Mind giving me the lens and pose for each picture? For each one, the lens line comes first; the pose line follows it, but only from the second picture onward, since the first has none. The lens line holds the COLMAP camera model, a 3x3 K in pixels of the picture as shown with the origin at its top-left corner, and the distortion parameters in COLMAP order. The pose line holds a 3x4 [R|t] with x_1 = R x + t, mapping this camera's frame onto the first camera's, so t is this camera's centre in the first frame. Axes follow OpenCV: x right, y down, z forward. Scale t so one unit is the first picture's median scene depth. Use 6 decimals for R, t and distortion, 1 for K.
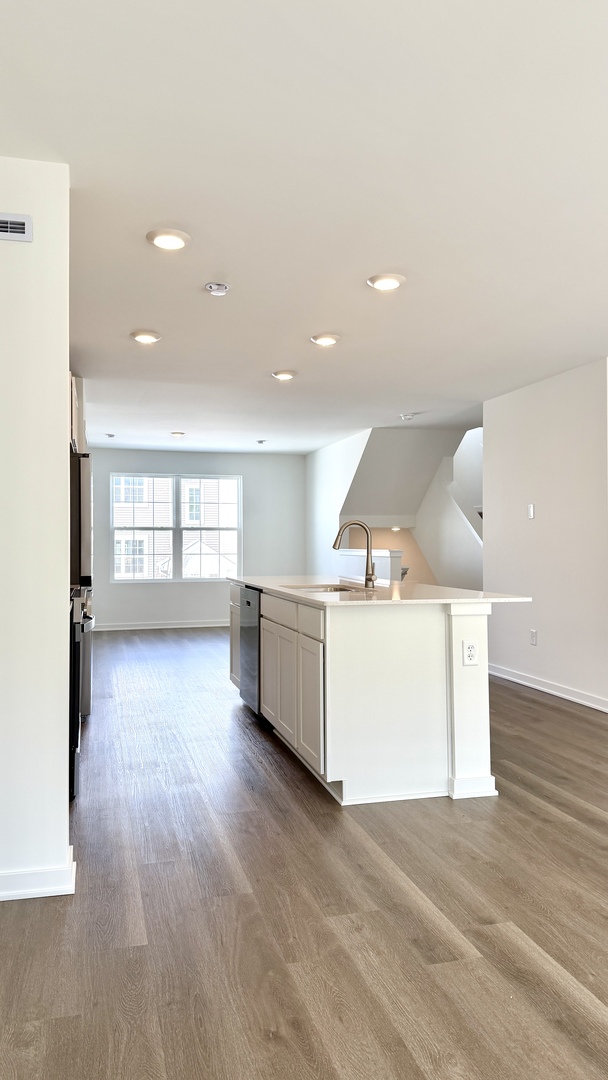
lens RADIAL K [[759.4, 0, 294.8], [0, 759.4, 536.7], [0, 0, 1]] dist [0.031561, -0.022329]
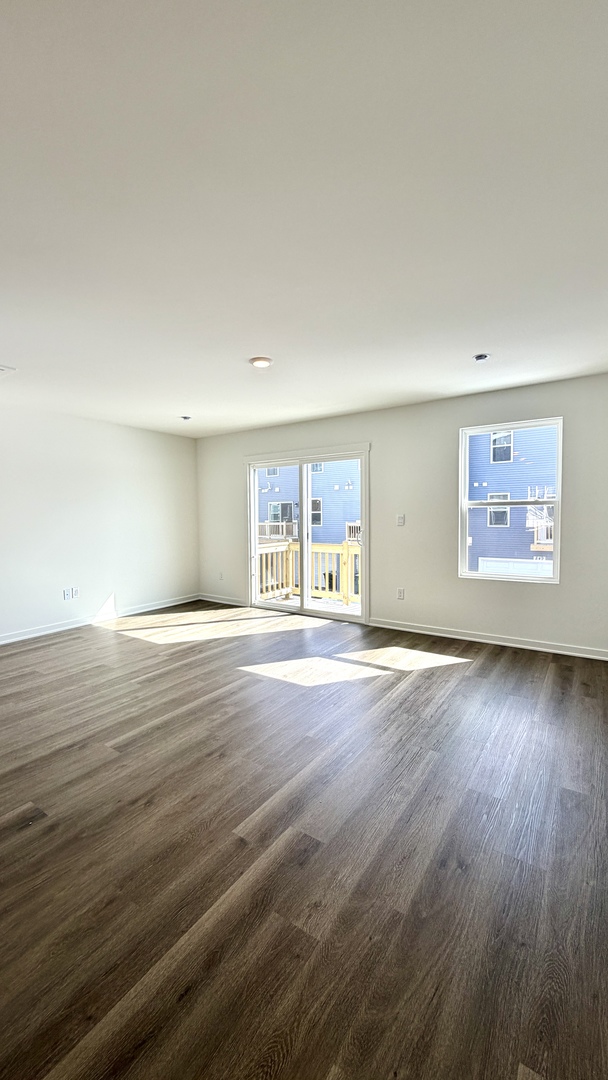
lens RADIAL K [[430.2, 0, 304.3], [0, 430.2, 535.7], [0, 0, 1]] dist [0.005331, -0.000299]
pose [[-0.654782, -0.025126, 0.755400, -0.260680], [0.004323, 0.999306, 0.036987, -0.030526], [-0.755805, 0.027484, -0.654220, 1.010845]]
